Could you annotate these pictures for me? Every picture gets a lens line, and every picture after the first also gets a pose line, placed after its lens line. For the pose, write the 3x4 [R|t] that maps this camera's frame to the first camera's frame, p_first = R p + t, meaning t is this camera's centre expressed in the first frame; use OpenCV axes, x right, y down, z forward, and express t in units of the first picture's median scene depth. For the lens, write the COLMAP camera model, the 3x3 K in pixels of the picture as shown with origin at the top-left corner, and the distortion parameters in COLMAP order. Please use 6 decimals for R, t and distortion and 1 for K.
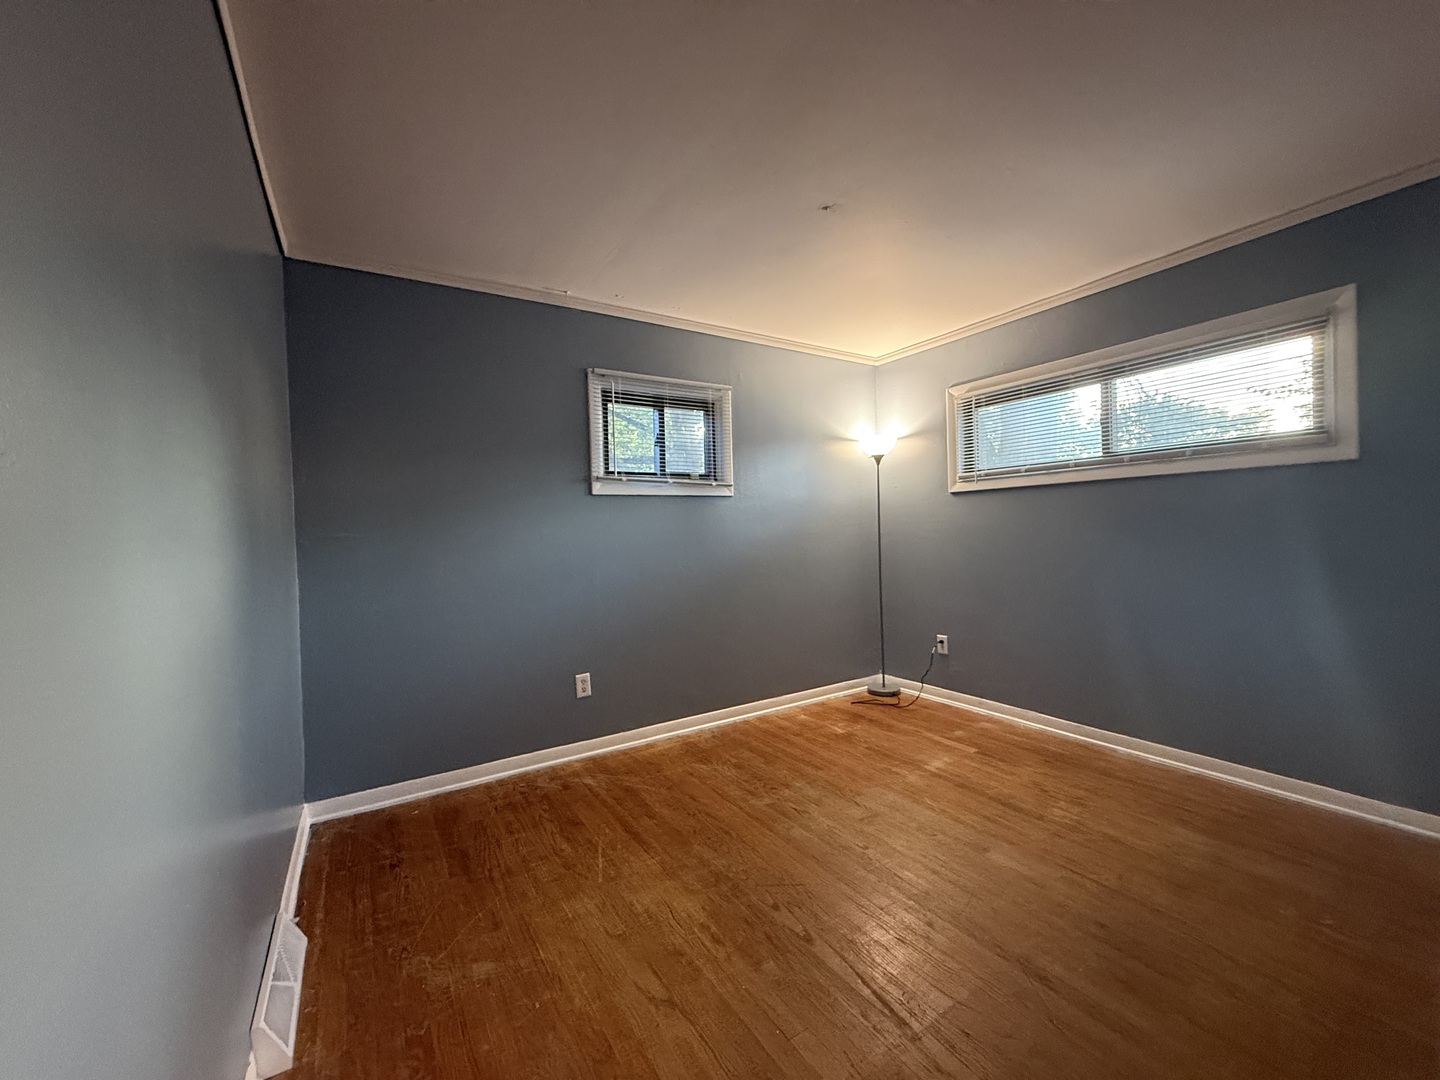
lens RADIAL K [[555.1, 0, 743.3], [0, 555.1, 550.0], [0, 0, 1]] dist [-0.001052, 0.000113]
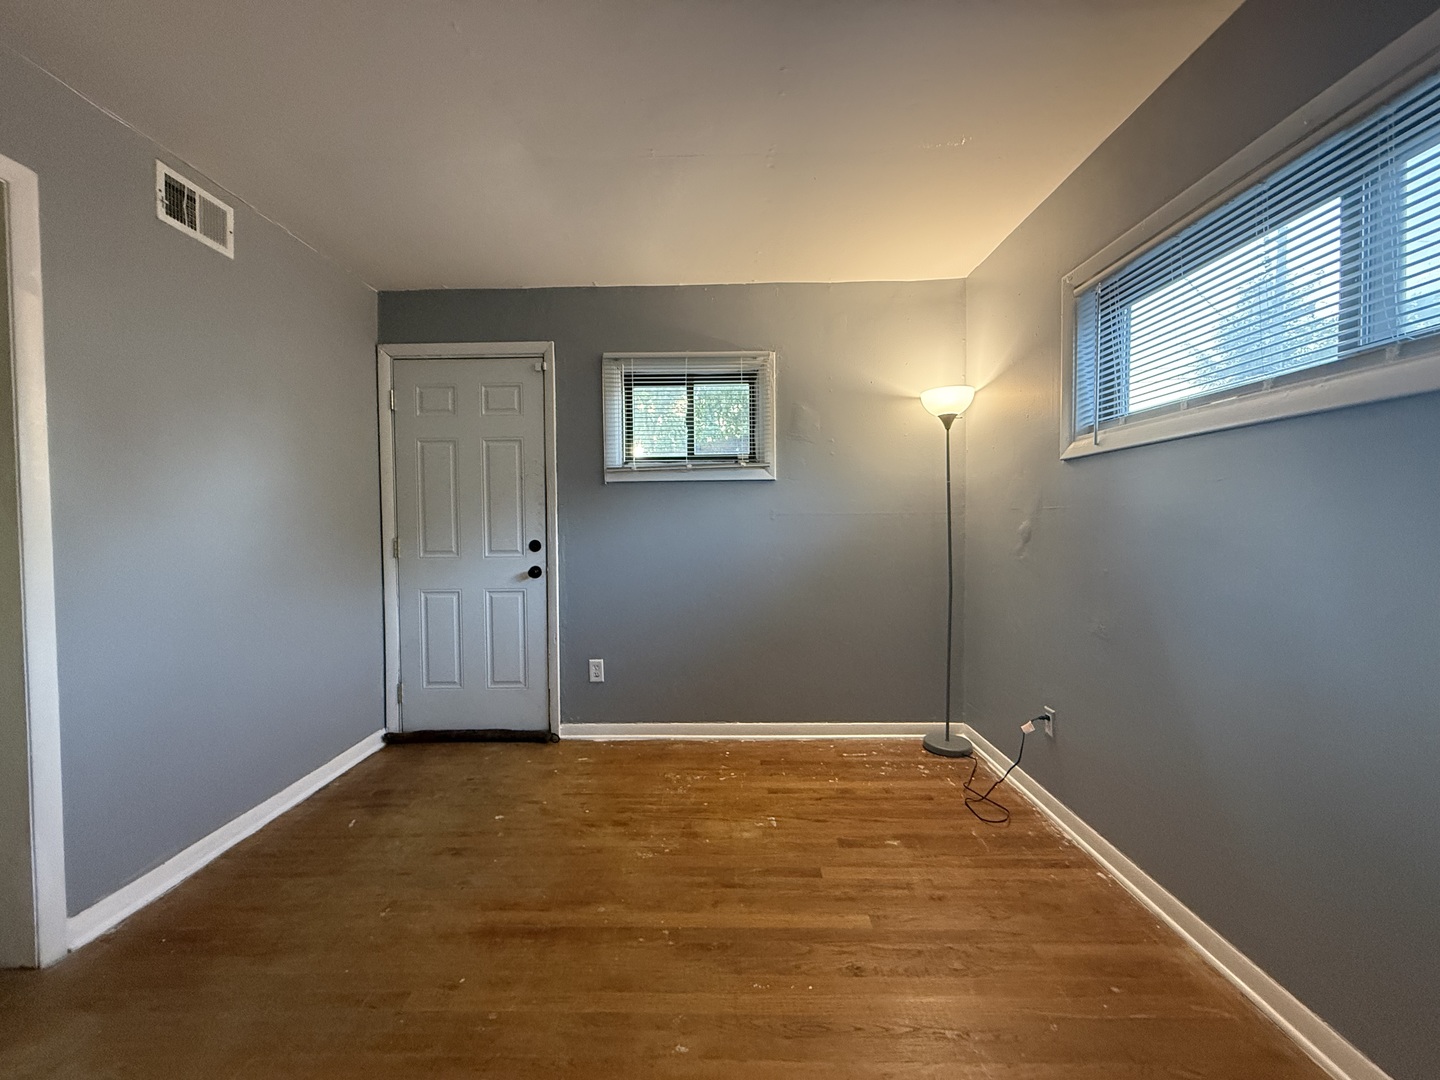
lens RADIAL K [[555.1, 0, 728.7], [0, 555.1, 540.6], [0, 0, 1]] dist [-0.001052, 0.000113]
pose [[0.830707, 0.036524, -0.555511, 0.474906], [-0.022092, 0.999222, 0.032662, -0.033447], [0.556272, -0.014860, 0.830868, 0.294188]]
